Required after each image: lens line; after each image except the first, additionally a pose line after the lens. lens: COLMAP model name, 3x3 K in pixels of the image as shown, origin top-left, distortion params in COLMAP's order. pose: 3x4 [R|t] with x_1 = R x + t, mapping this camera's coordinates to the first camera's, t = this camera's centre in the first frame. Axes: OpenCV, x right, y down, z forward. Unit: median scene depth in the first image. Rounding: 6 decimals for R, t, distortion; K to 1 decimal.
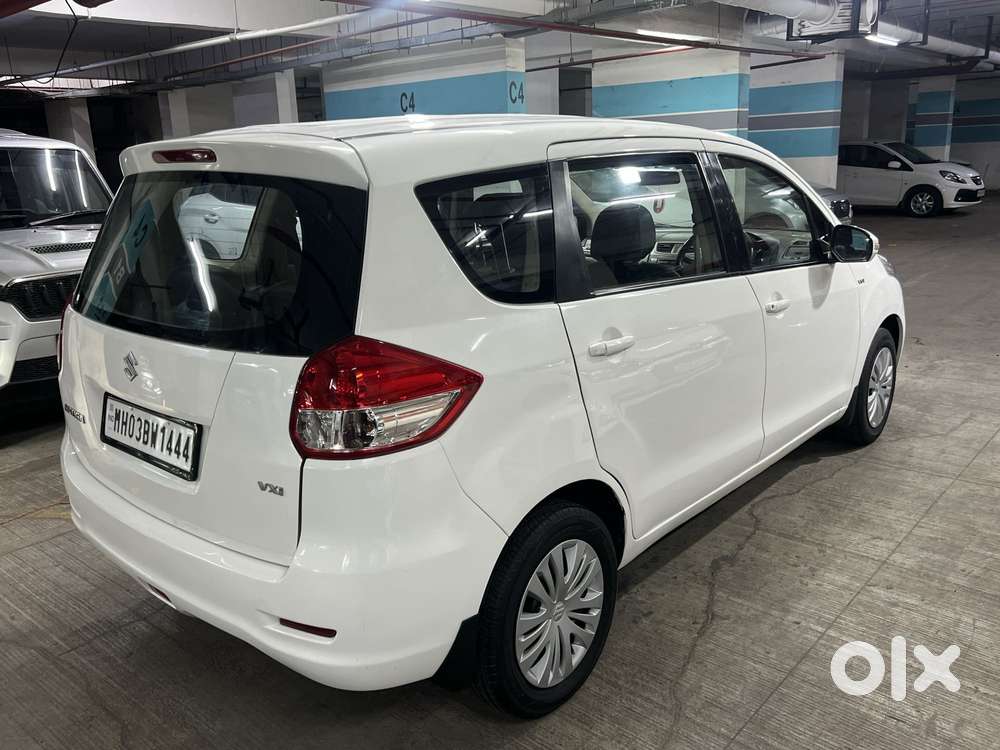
lens RADIAL K [[854.2, 0, 500.9], [0, 854.2, 374.0], [0, 0, 1]] dist [0.030869, -0.014371]
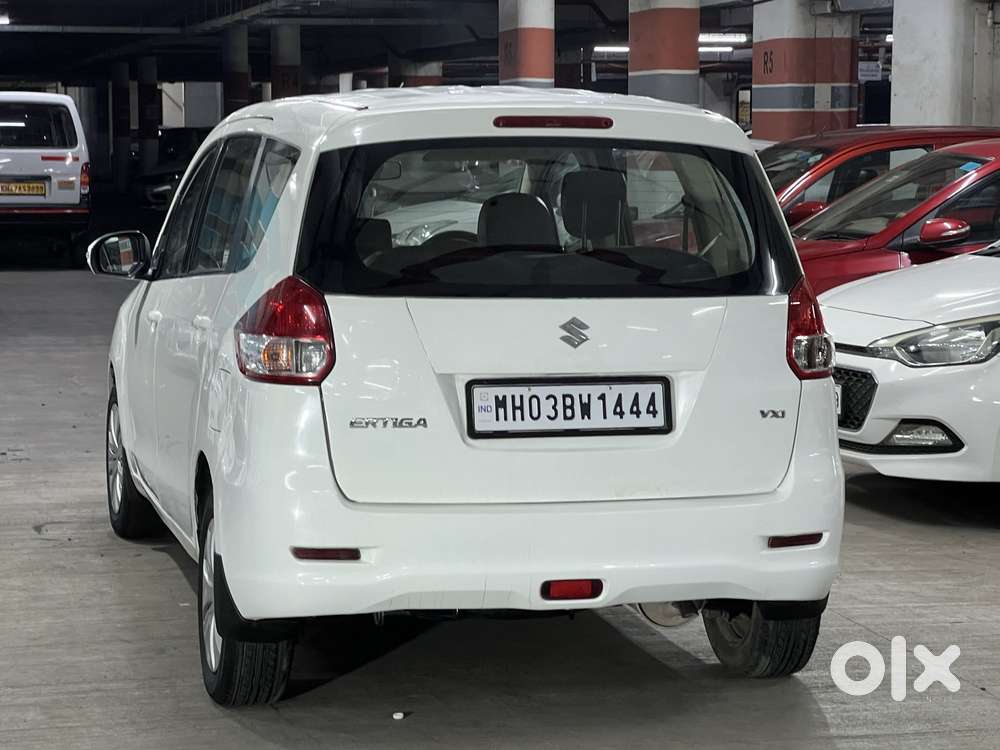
lens RADIAL K [[2603.0, 0, 500.3], [0, 2603.0, 376.4], [0, 0, 1]] dist [0.211351, 0.000000]
pose [[0.560308, -0.042993, 0.827167, -2.612085], [0.189698, 0.978769, -0.077626, 0.225046], [-0.806269, 0.200407, 0.556568, -0.492434]]
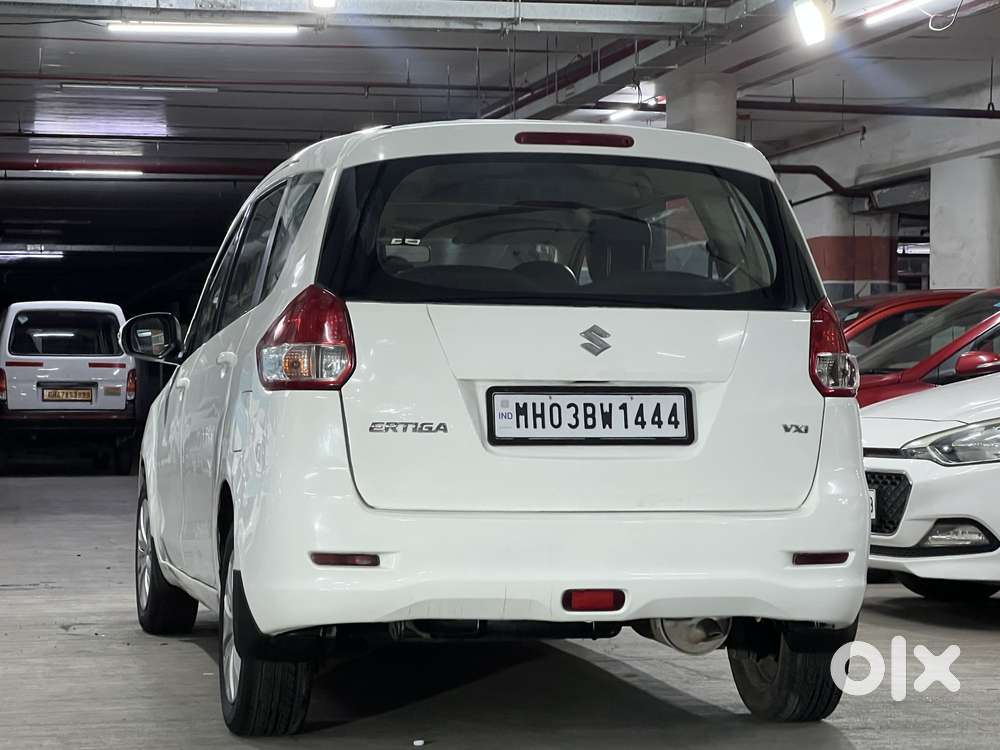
lens RADIAL K [[2603.0, 0, 497.3], [0, 2603.0, 374.9], [0, 0, 1]] dist [0.211351, 0.000000]
pose [[0.577294, 0.045953, 0.815242, -2.590524], [0.186770, 0.964515, -0.186624, 0.498011], [-0.794889, 0.260000, 0.548226, -0.450837]]
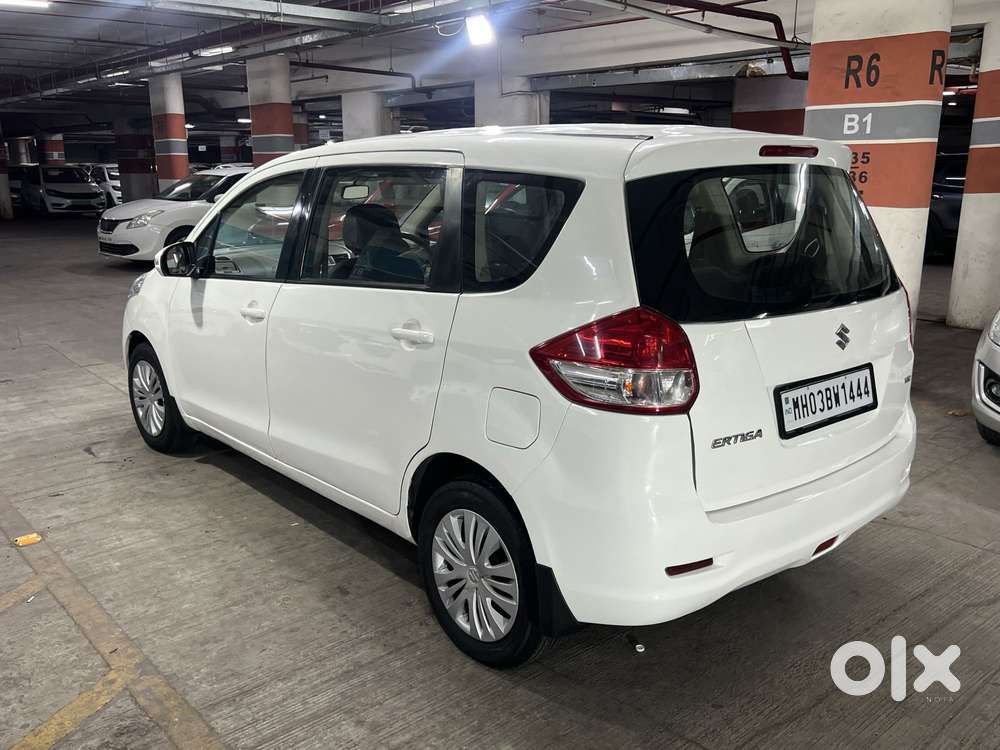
lens RADIAL K [[880.1, 0, 492.3], [0, 880.1, 378.3], [0, 0, 1]] dist [0.005951, 0.004663]
pose [[0.112660, -0.201089, 0.973073, -1.453540], [0.249631, 0.953627, 0.168169, -0.238440], [-0.961765, 0.223963, 0.157634, 1.147617]]
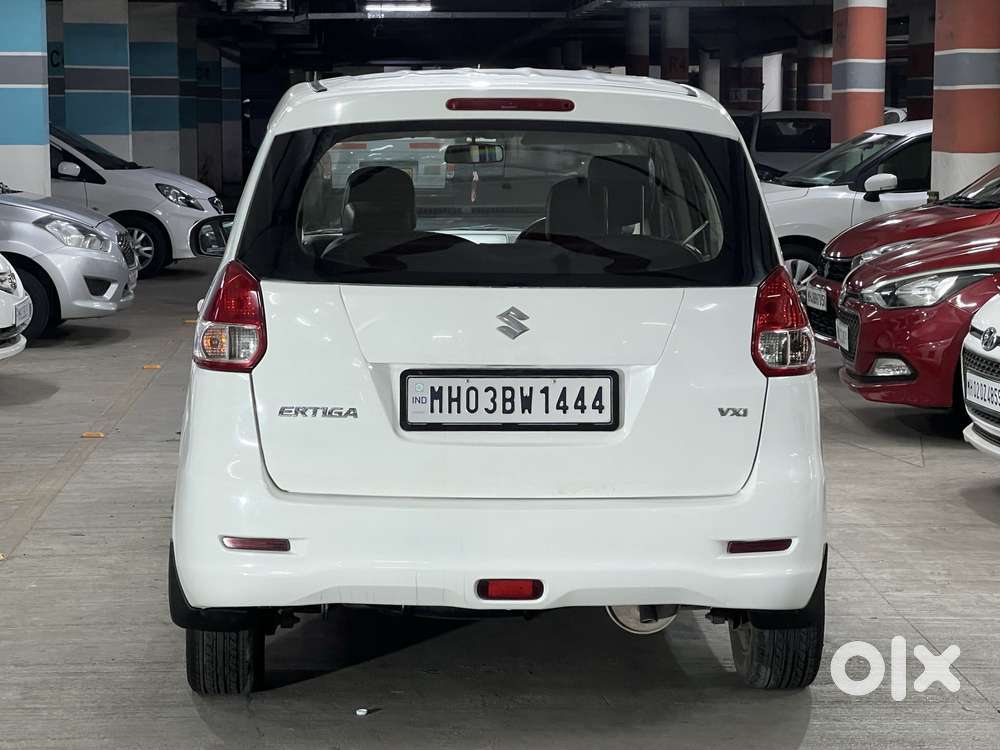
lens RADIAL K [[2603.0, 0, 502.8], [0, 2603.0, 369.3], [0, 0, 1]] dist [0.211351, 0.000000]
pose [[0.711841, -0.032842, 0.701572, -2.176361], [0.151543, 0.982559, -0.107765, 0.307534], [-0.685797, 0.183030, 0.704402, -0.866366]]
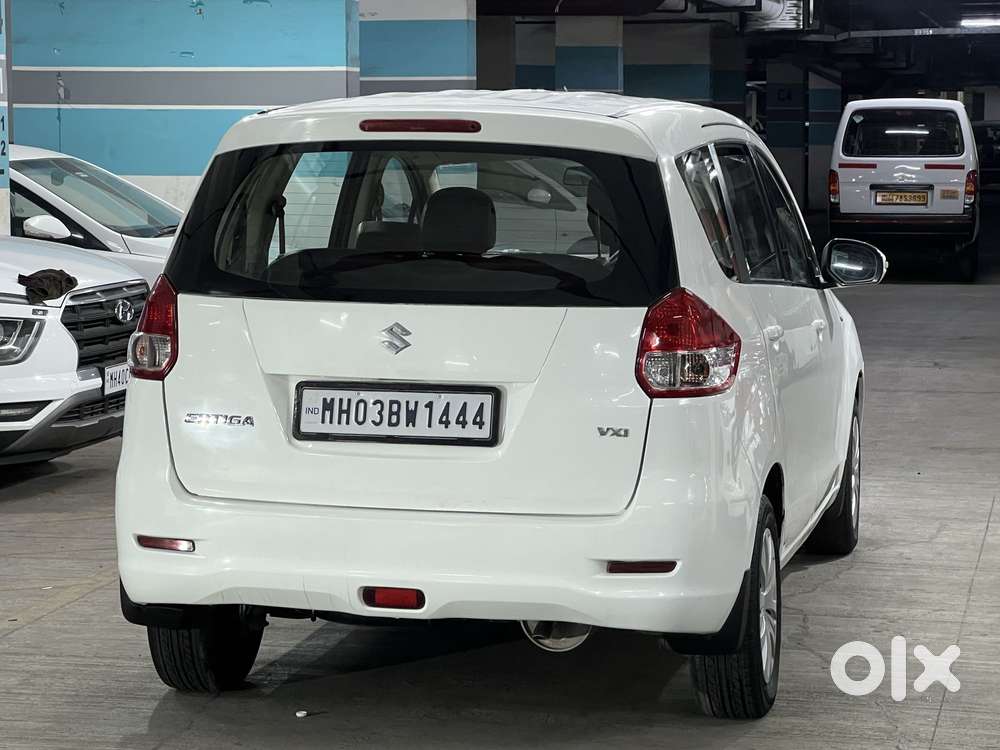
lens RADIAL K [[2773.4, 0, 494.5], [0, 2773.4, 368.7], [0, 0, 1]] dist [0.220757, 0.000000]
pose [[0.876087, -0.002175, 0.482148, -1.641439], [0.087902, 0.983951, -0.155284, 0.461122], [-0.474073, 0.178424, 0.862218, -1.529507]]
